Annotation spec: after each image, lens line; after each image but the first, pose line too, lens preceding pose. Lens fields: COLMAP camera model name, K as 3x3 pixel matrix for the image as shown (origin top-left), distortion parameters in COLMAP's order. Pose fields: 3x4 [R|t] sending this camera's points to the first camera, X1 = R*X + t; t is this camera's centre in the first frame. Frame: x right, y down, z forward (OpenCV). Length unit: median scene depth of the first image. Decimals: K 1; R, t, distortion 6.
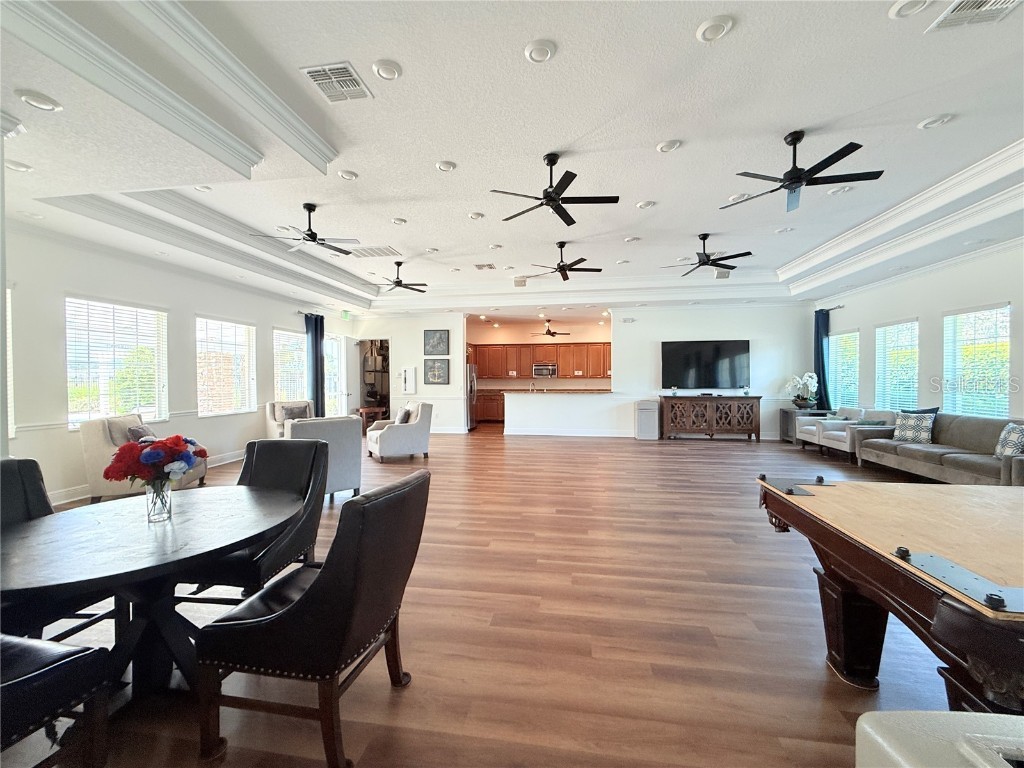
lens RADIAL K [[410.1, 0, 513.5], [0, 410.1, 378.3], [0, 0, 1]] dist [-0.000239, -0.000115]
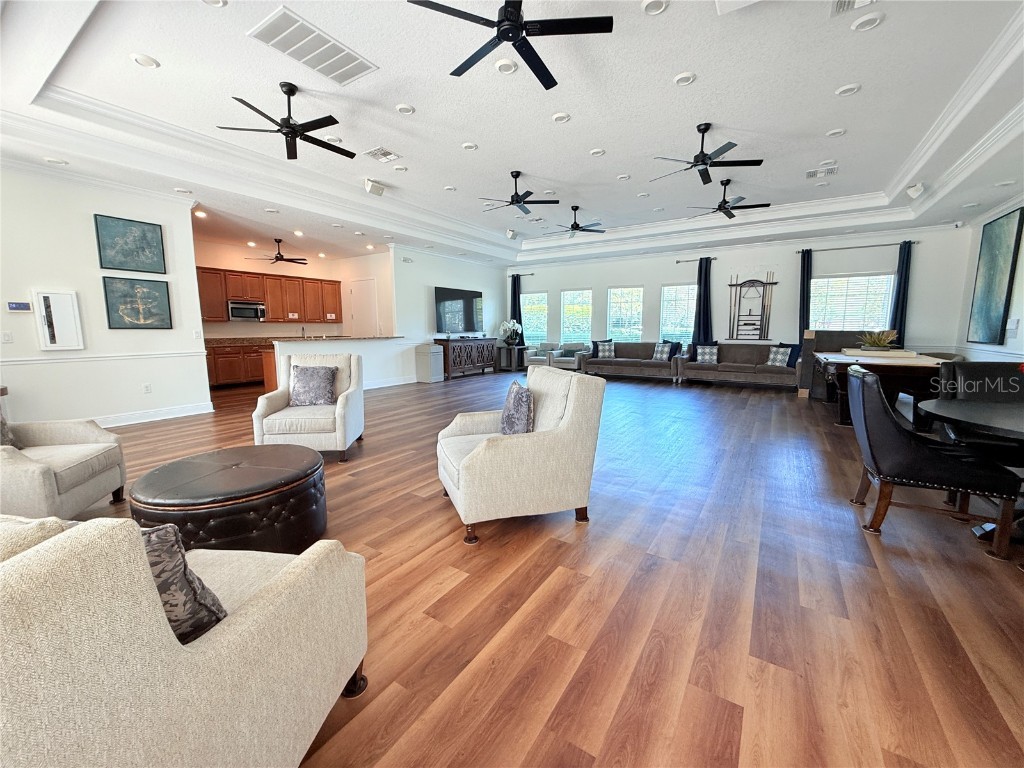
lens RADIAL K [[410.1, 0, 511.7], [0, 410.1, 389.4], [0, 0, 1]] dist [-0.000239, -0.000115]
pose [[0.413439, -0.131121, 0.901042, -0.477063], [0.001098, 0.989648, 0.143511, 0.016762], [-0.910531, -0.058344, 0.409303, 0.353599]]
